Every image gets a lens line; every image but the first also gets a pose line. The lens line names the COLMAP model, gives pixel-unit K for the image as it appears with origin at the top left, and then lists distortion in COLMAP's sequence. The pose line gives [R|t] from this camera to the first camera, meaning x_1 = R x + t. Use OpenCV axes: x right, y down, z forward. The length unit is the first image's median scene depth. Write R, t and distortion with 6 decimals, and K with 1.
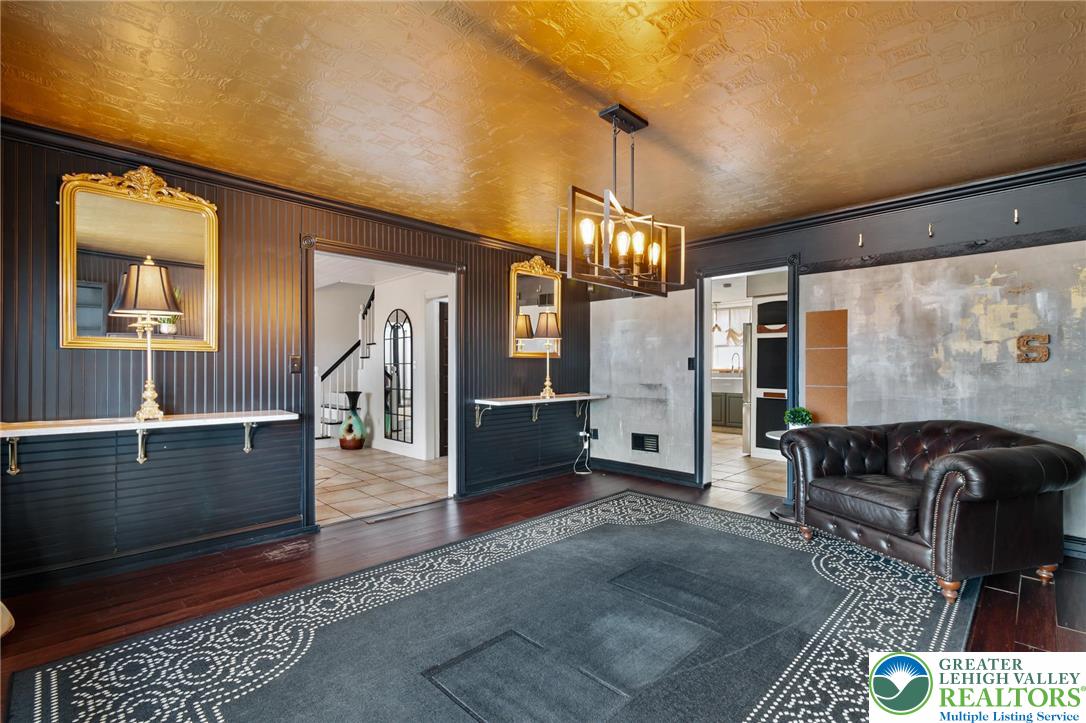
lens RADIAL K [[483.6, 0, 542.0], [0, 483.6, 365.5], [0, 0, 1]] dist [-0.002225, -0.001237]
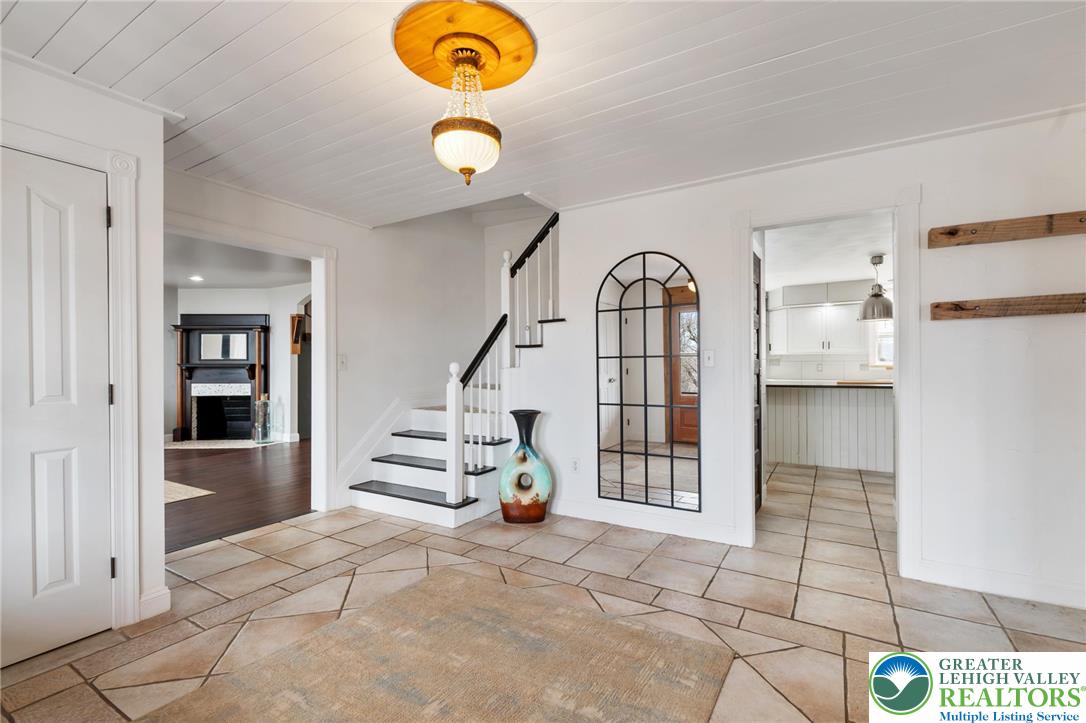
lens RADIAL K [[483.6, 0, 549.0], [0, 483.6, 361.9], [0, 0, 1]] dist [-0.002225, -0.001237]
pose [[0.968831, -0.005199, 0.247669, -0.494650], [0.005823, 0.999981, -0.001788, 0.002483], [-0.247655, 0.003174, 0.968843, 0.488404]]
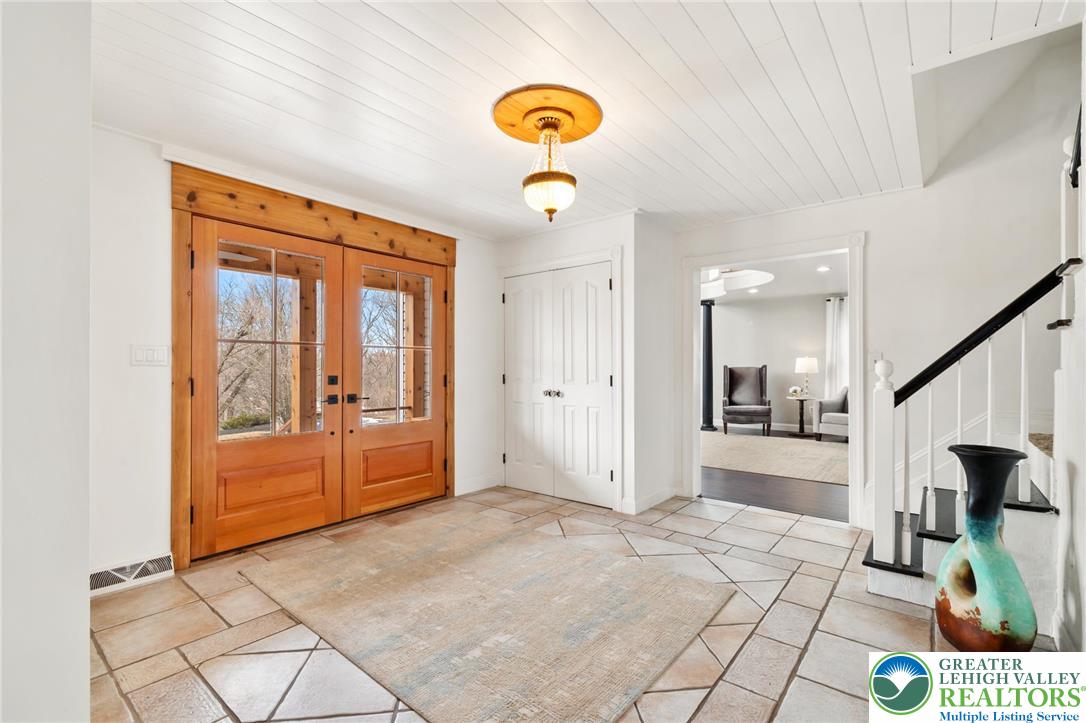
lens RADIAL K [[483.6, 0, 545.1], [0, 483.6, 367.1], [0, 0, 1]] dist [-0.002225, -0.001237]
pose [[0.102381, -0.003132, -0.994740, -0.140288], [0.003741, 0.999989, -0.002763, 0.006092], [0.994738, -0.003439, 0.102392, 0.718439]]
